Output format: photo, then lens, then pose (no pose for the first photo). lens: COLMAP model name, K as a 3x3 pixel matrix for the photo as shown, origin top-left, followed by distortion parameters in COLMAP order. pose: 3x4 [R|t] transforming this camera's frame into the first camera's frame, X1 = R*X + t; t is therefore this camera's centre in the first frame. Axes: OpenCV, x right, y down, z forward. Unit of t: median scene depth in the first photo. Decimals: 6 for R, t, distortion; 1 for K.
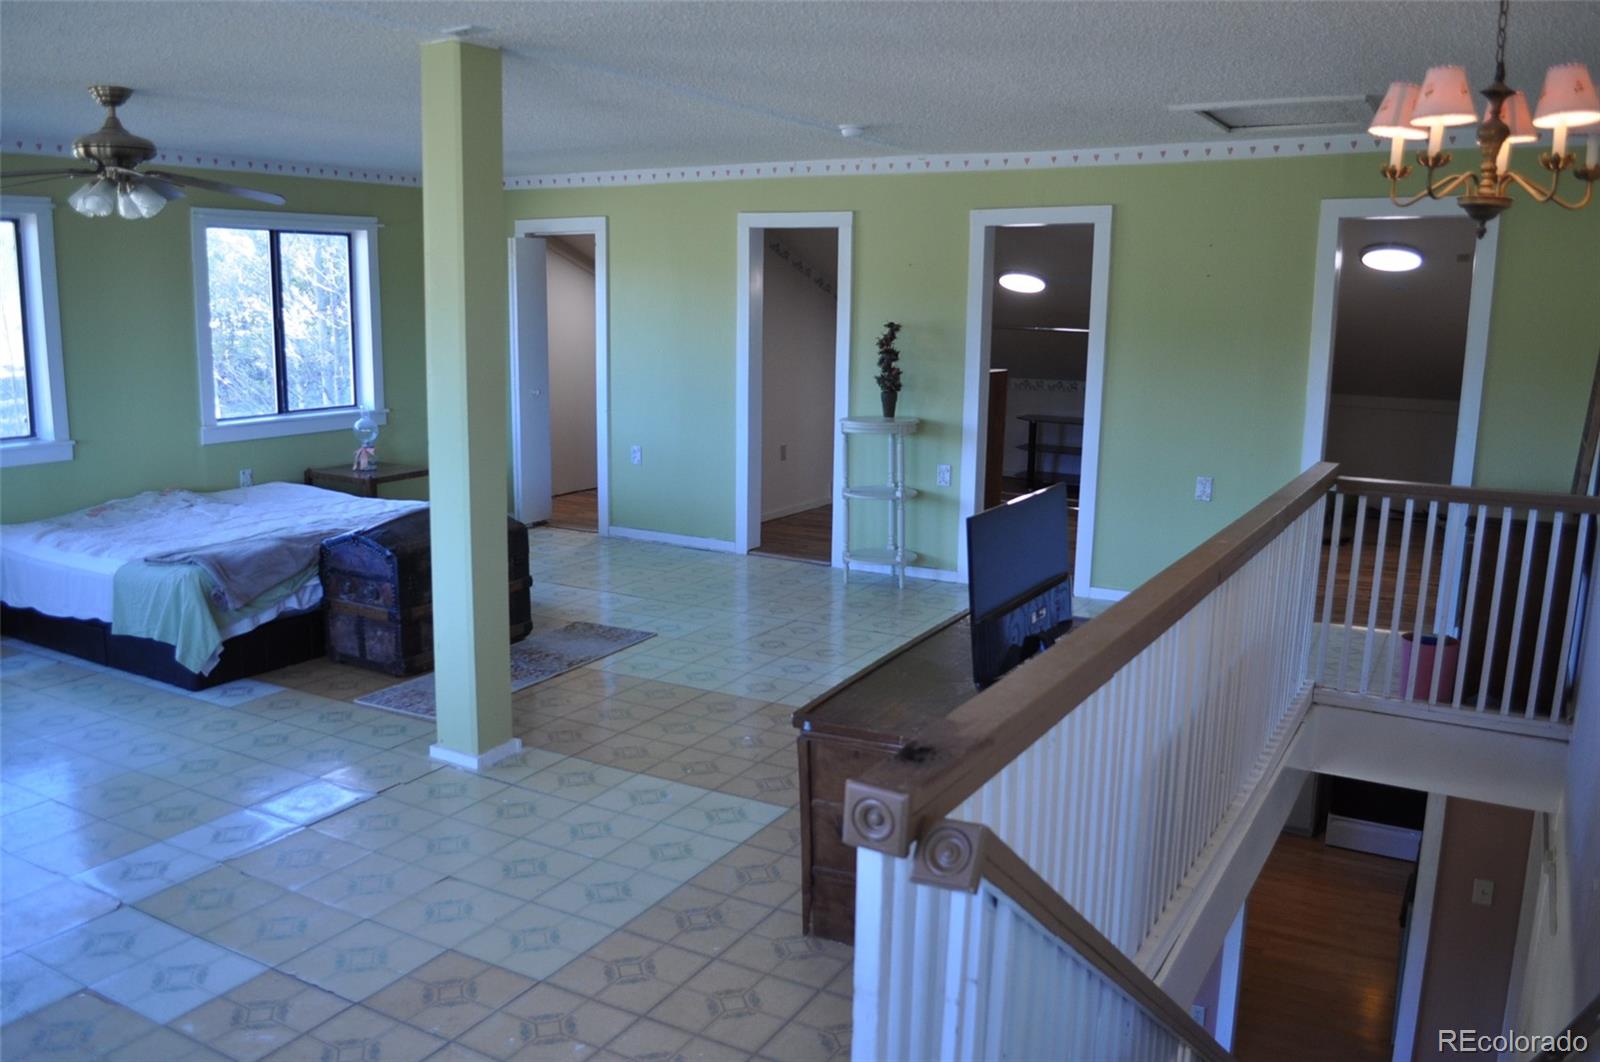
lens RADIAL K [[1265.9, 0, 800.0], [0, 1265.9, 531.0], [0, 0, 1]] dist [-0.074734, 0.005913]
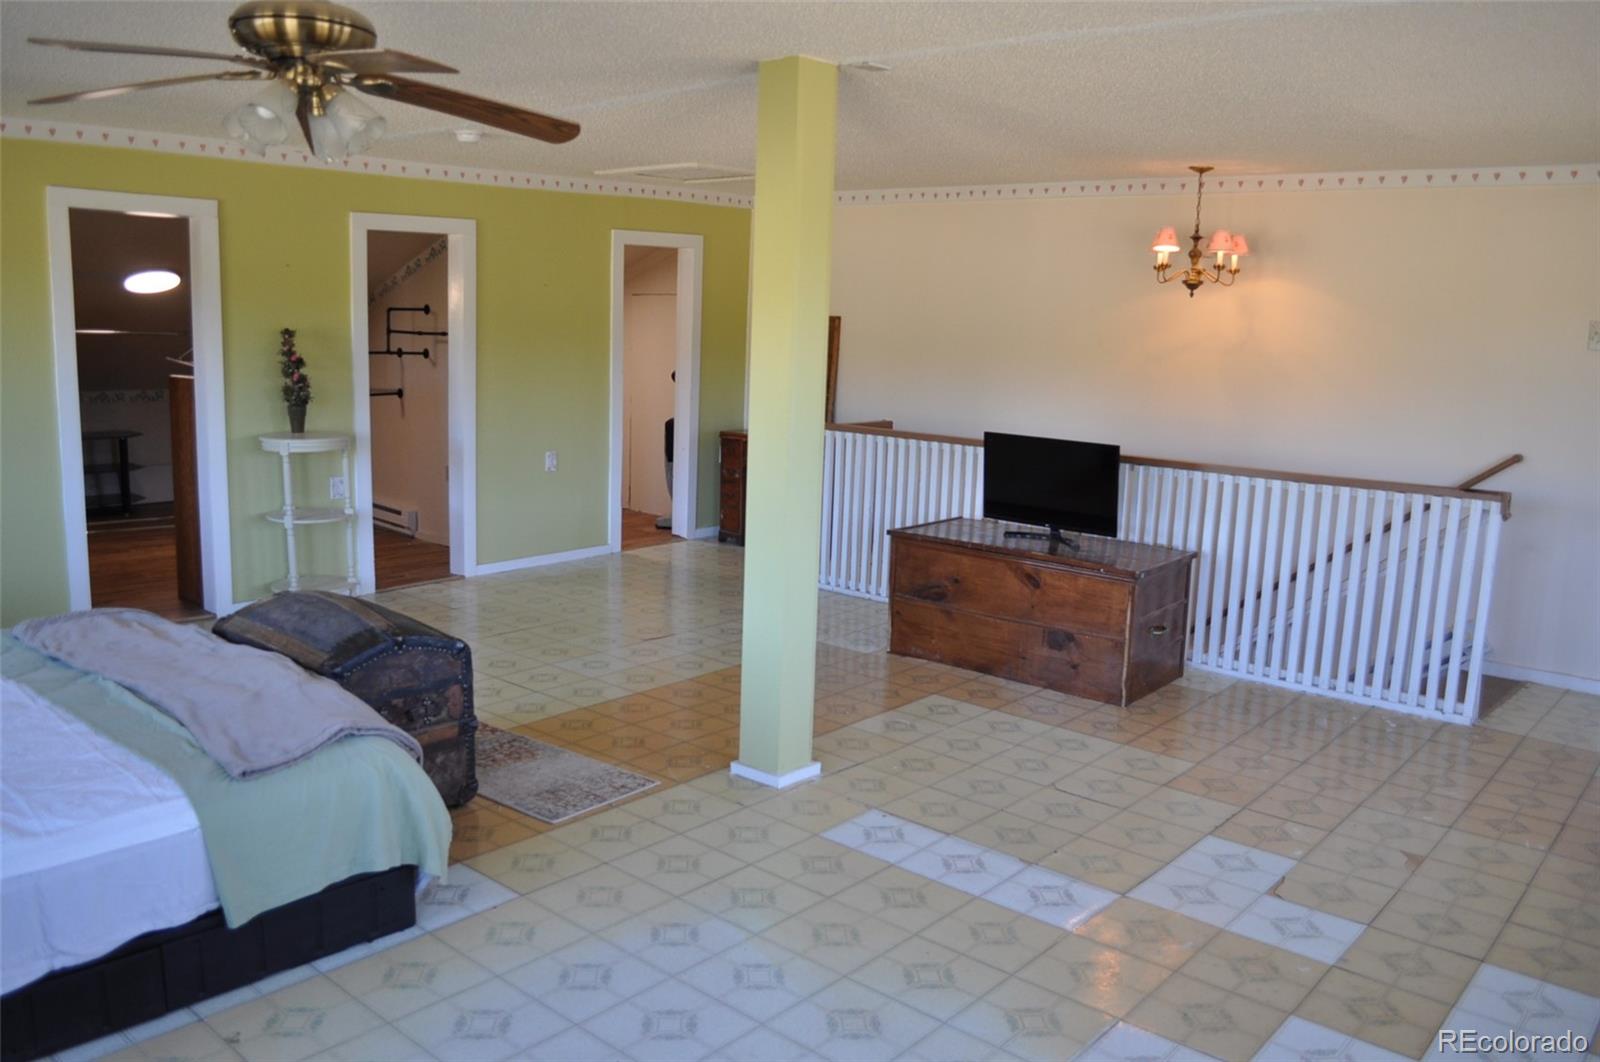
lens RADIAL K [[1265.9, 0, 800.0], [0, 1265.9, 531.0], [0, 0, 1]] dist [-0.074734, 0.005913]
pose [[0.194259, -0.166120, 0.966782, -0.995920], [0.150522, 0.978933, 0.137963, -0.121357], [-0.969333, 0.118721, 0.215171, 0.625574]]
